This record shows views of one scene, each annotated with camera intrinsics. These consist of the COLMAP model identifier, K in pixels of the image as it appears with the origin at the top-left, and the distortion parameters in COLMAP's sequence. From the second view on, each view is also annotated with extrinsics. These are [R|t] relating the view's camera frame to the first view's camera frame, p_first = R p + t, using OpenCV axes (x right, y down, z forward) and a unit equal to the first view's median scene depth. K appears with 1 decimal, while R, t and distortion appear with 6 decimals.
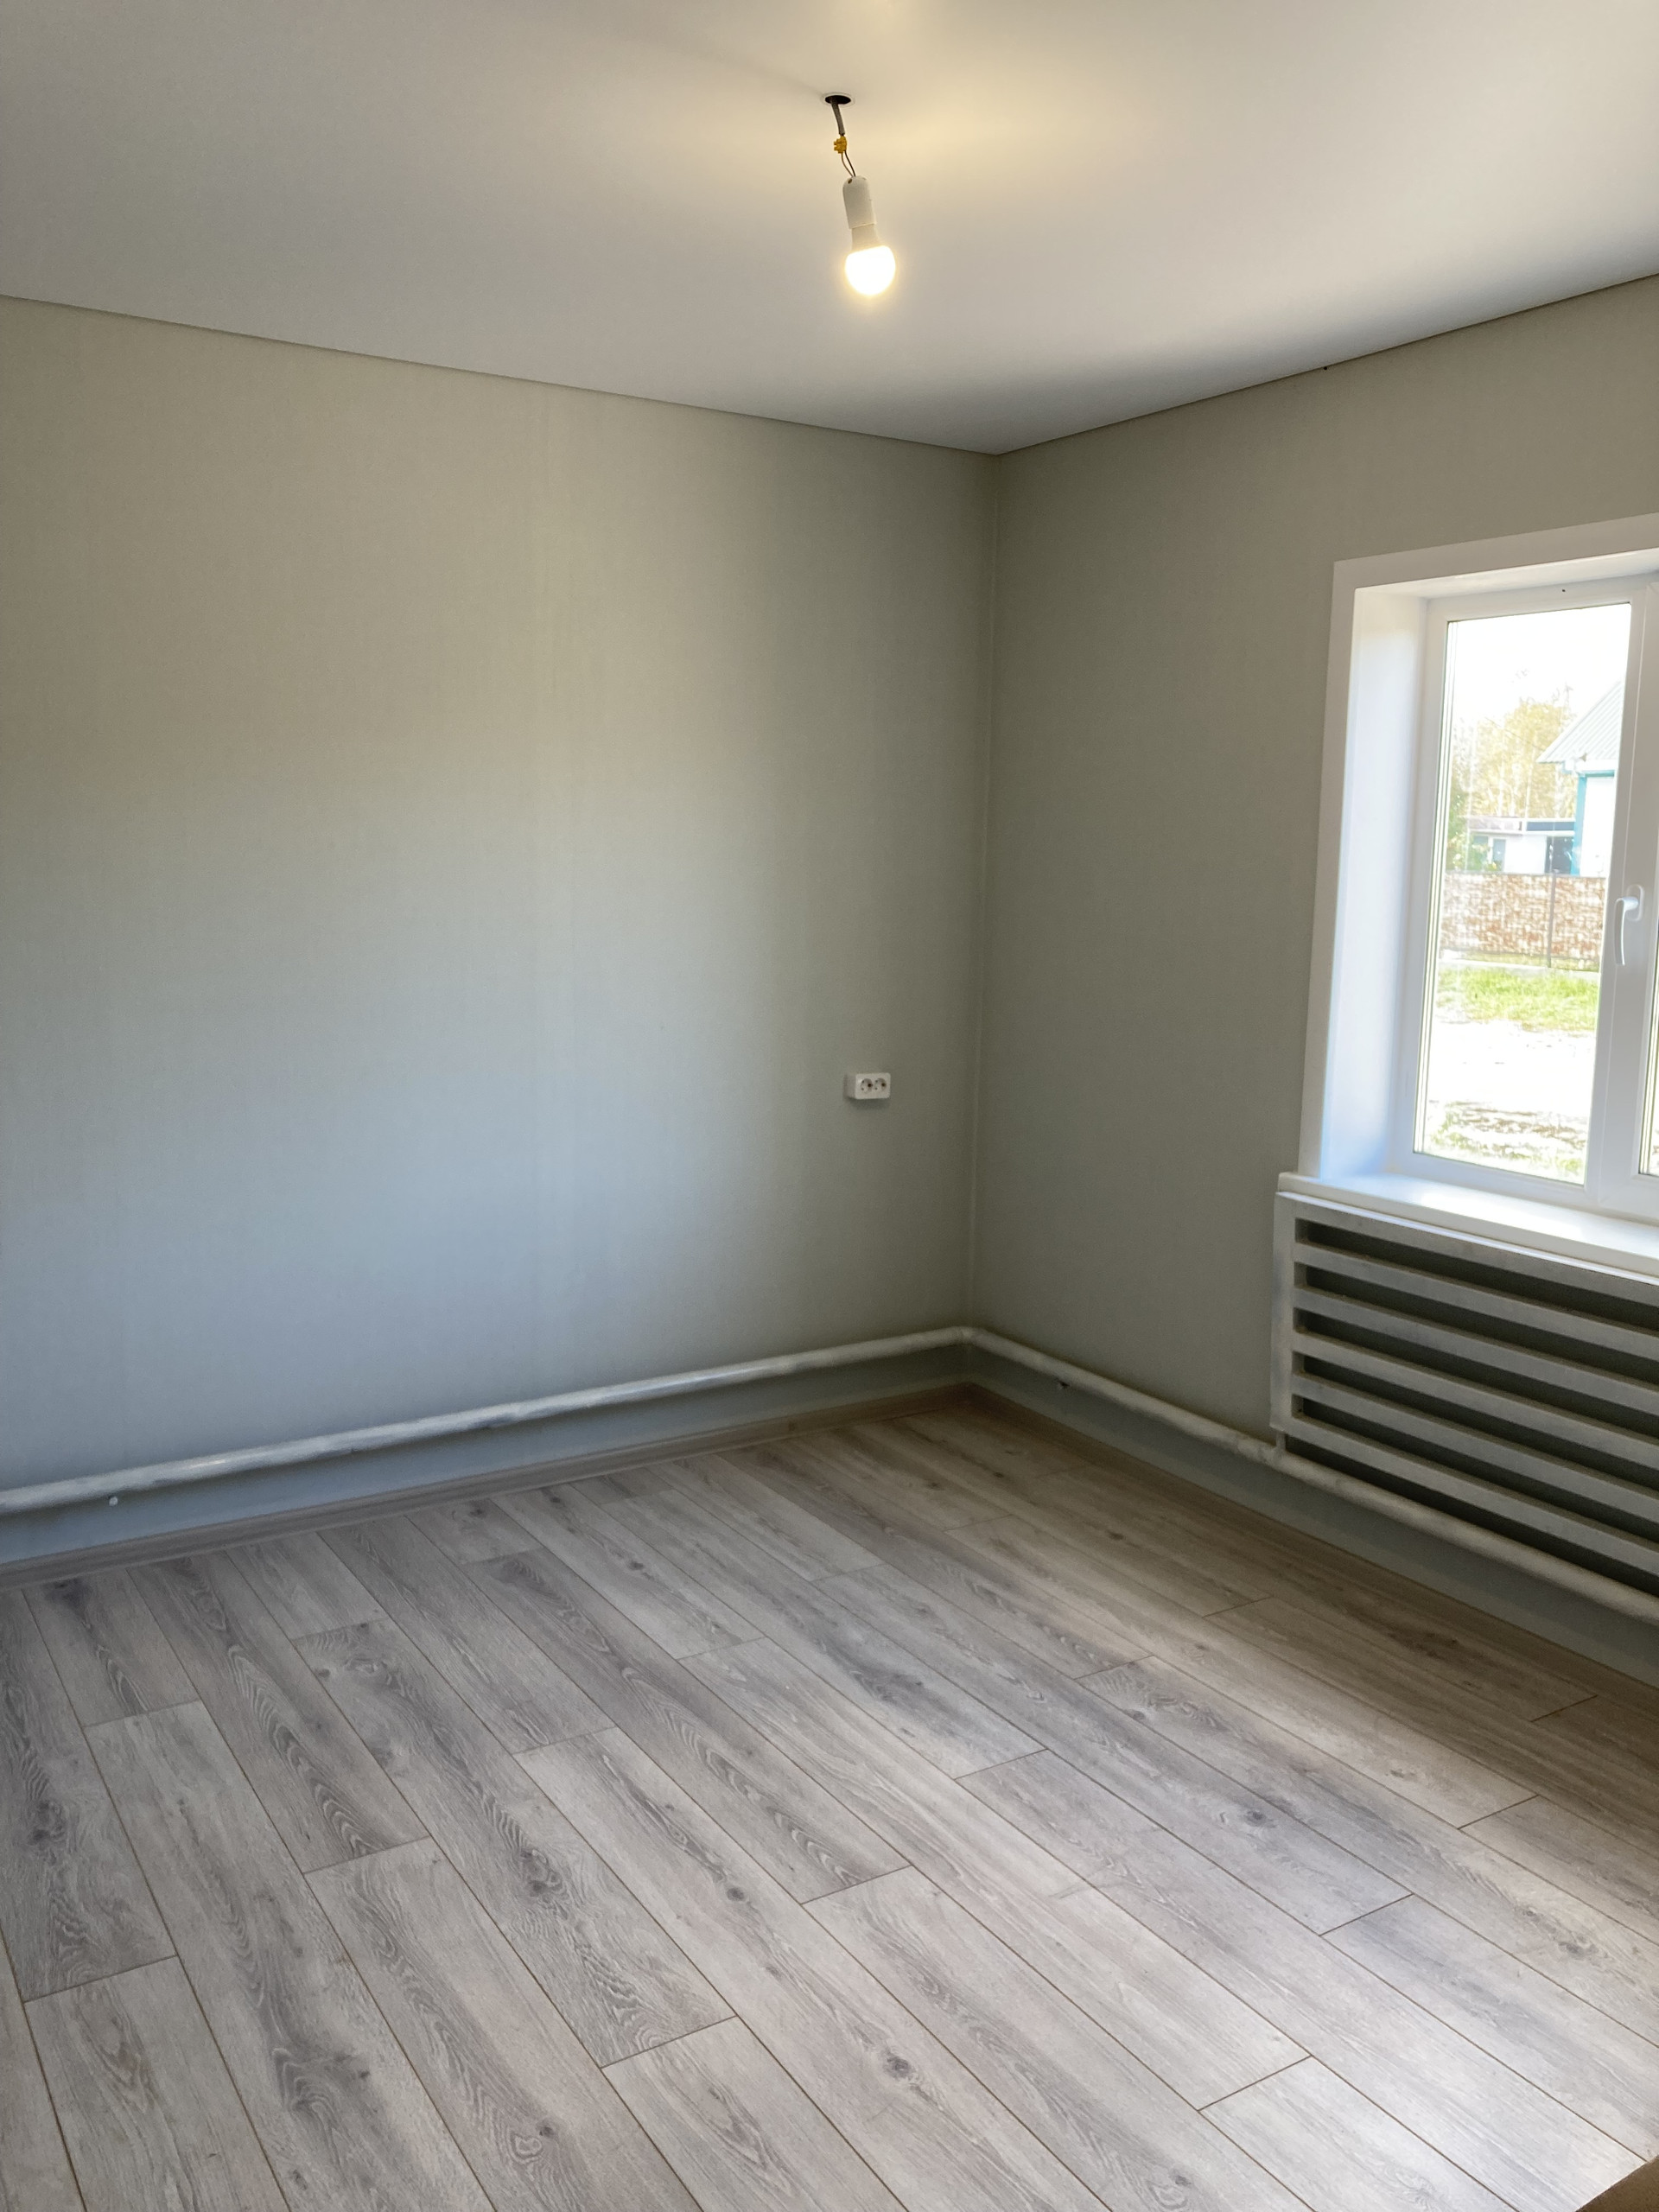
lens RADIAL K [[1792.5, 0, 829.5], [0, 1792.5, 1106.0], [0, 0, 1]] dist [0.003209, 0.000677]
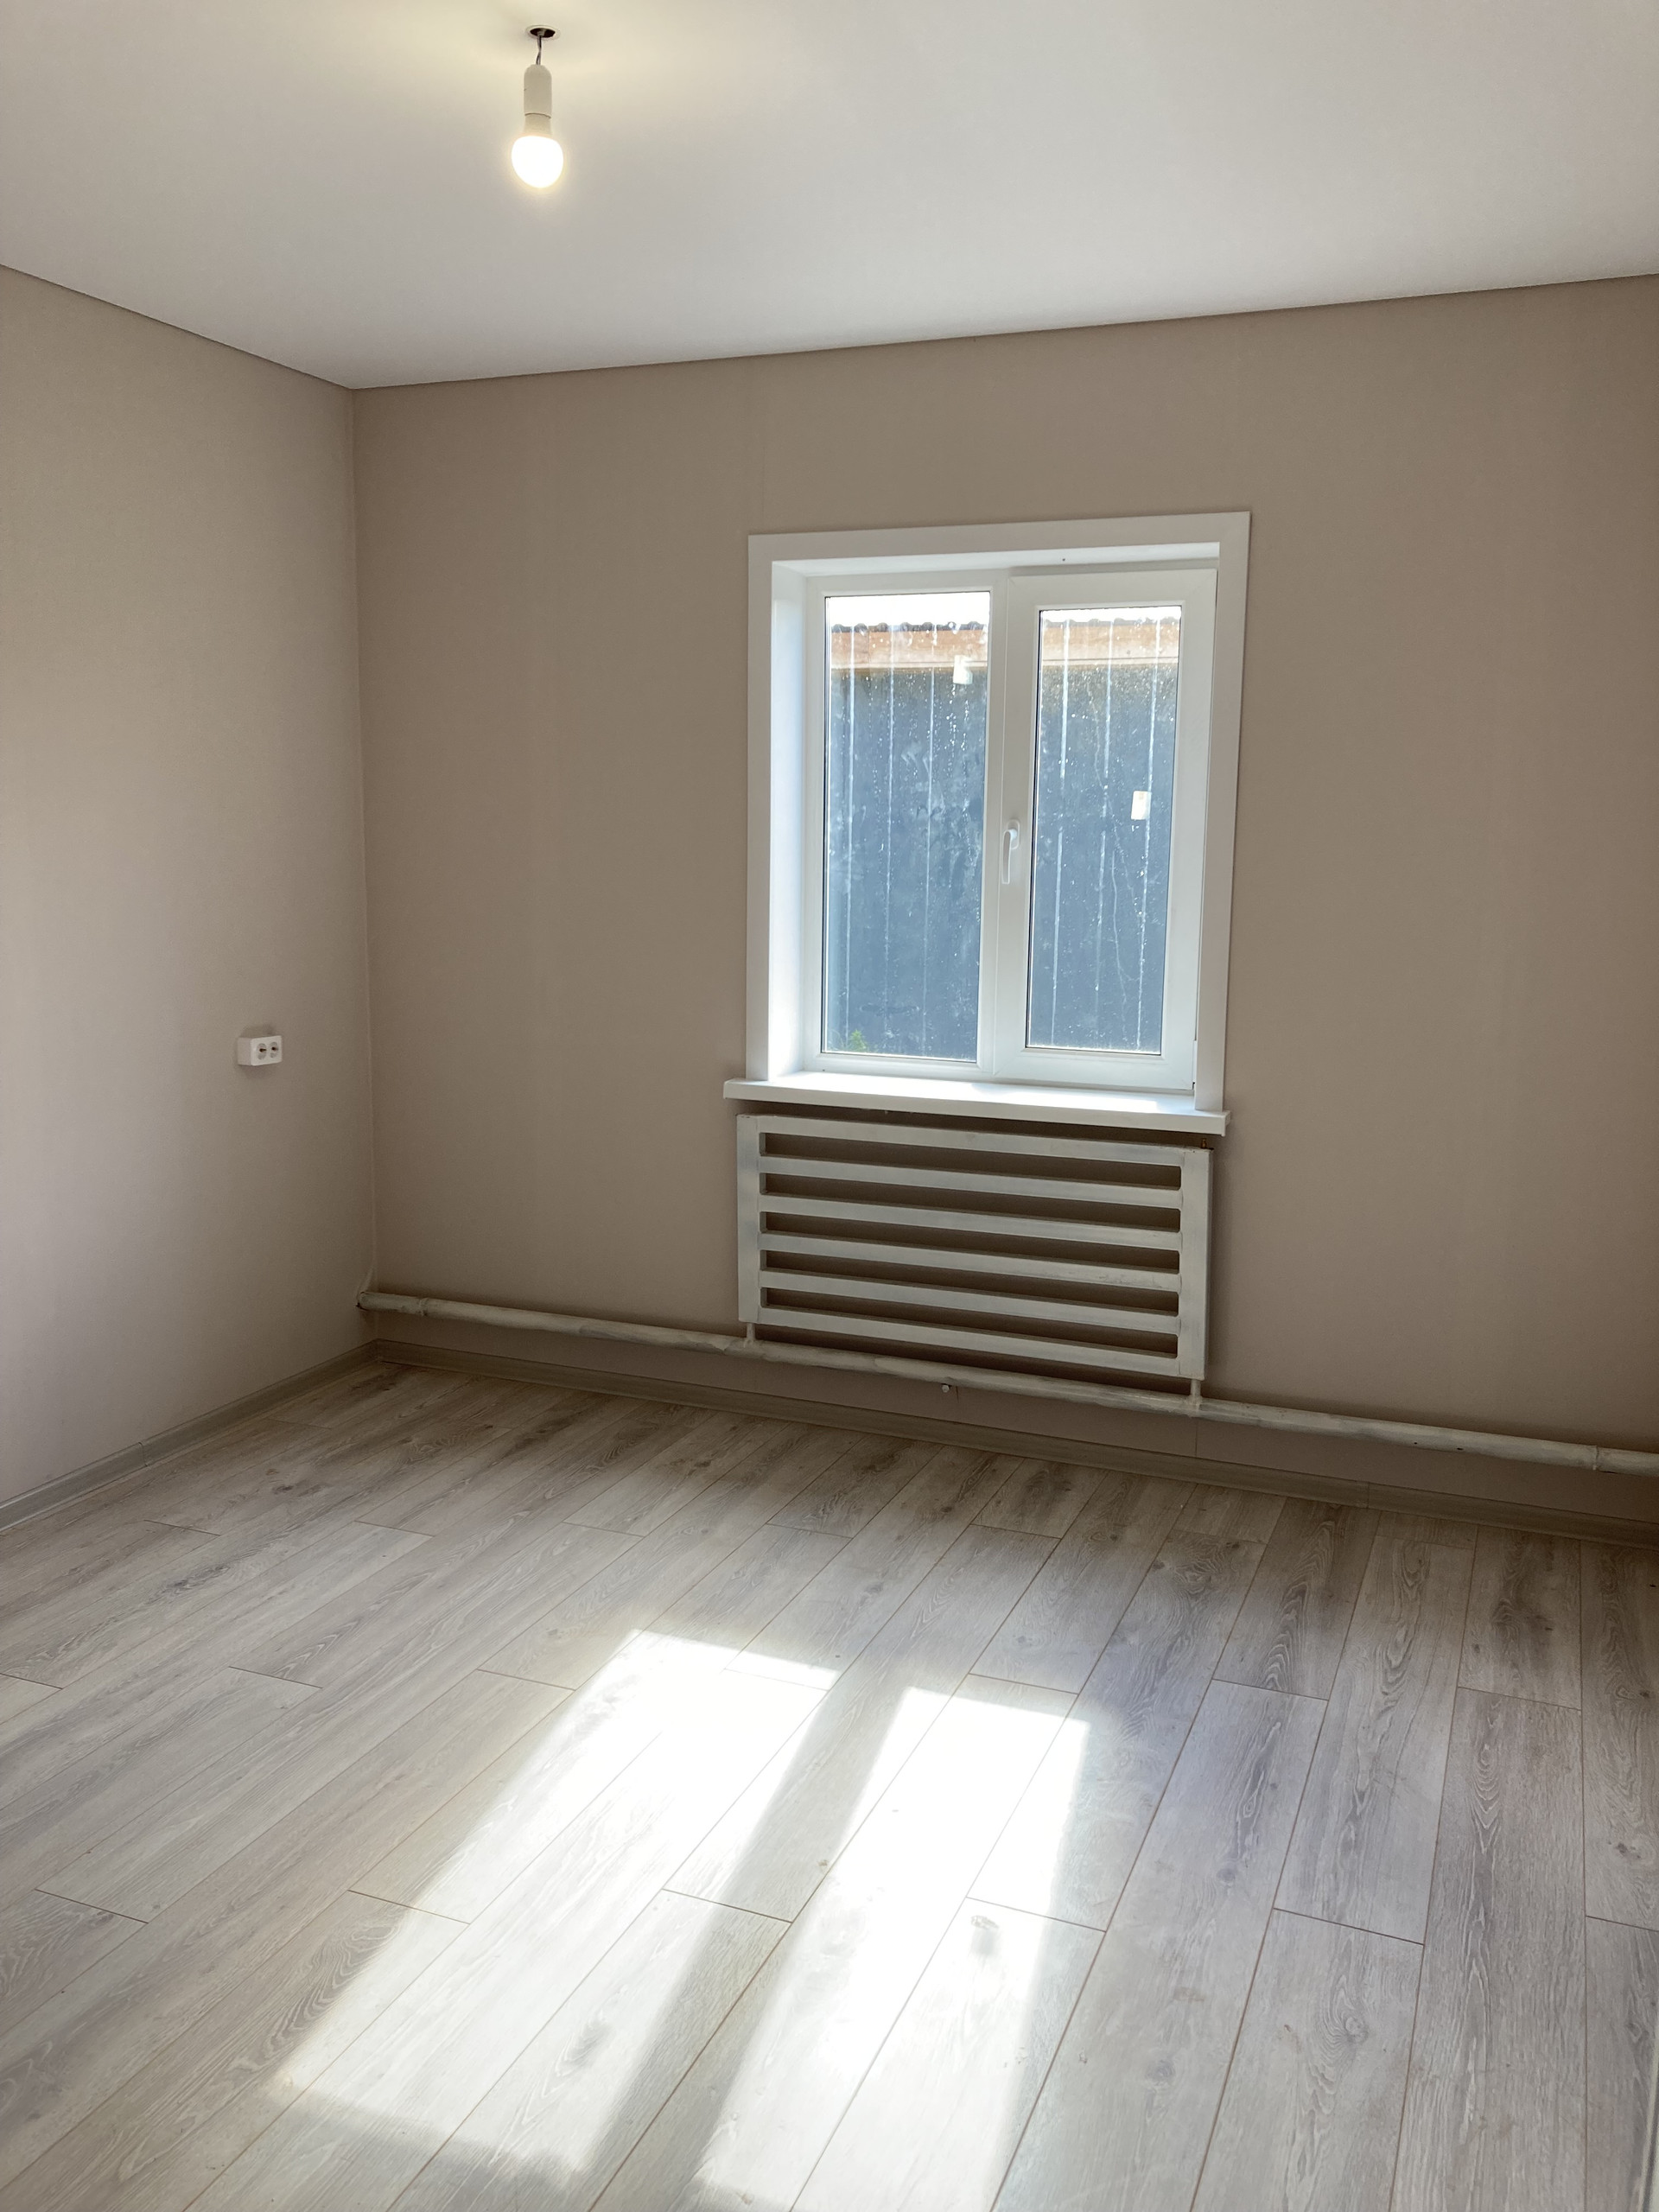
lens RADIAL K [[1792.5, 0, 829.5], [0, 1792.5, 1106.0], [0, 0, 1]] dist [0.003209, 0.000677]
pose [[0.808596, -0.103089, 0.579262, -0.336113], [0.092827, 0.994552, 0.047419, -0.000014], [-0.580995, 0.015429, 0.813761, 0.068861]]
